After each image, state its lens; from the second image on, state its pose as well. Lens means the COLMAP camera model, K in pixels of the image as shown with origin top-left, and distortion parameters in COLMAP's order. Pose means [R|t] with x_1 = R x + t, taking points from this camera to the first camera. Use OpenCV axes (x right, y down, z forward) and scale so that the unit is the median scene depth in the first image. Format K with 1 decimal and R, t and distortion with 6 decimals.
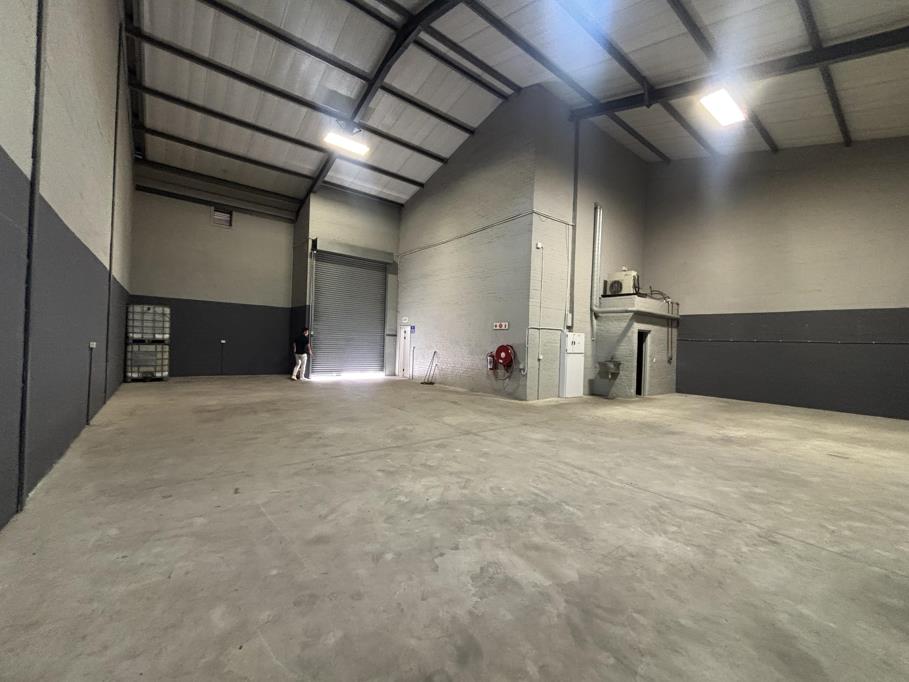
lens RADIAL K [[364.7, 0, 456.5], [0, 364.7, 337.5], [0, 0, 1]] dist [-0.002295, 0.001272]
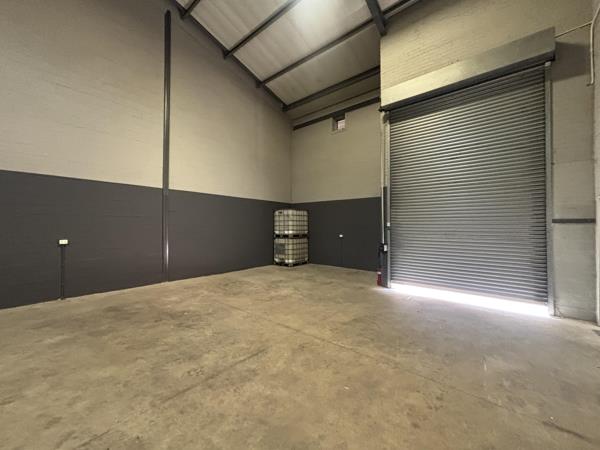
lens RADIAL K [[240.8, 0, 289.1], [0, 240.8, 225.8], [0, 0, 1]] dist [-0.002295, 0.001272]
pose [[0.168377, -0.042786, -0.984794, 0.053799], [0.012410, 0.999070, -0.041284, 0.009273], [0.985645, -0.005270, 0.168751, 0.874967]]
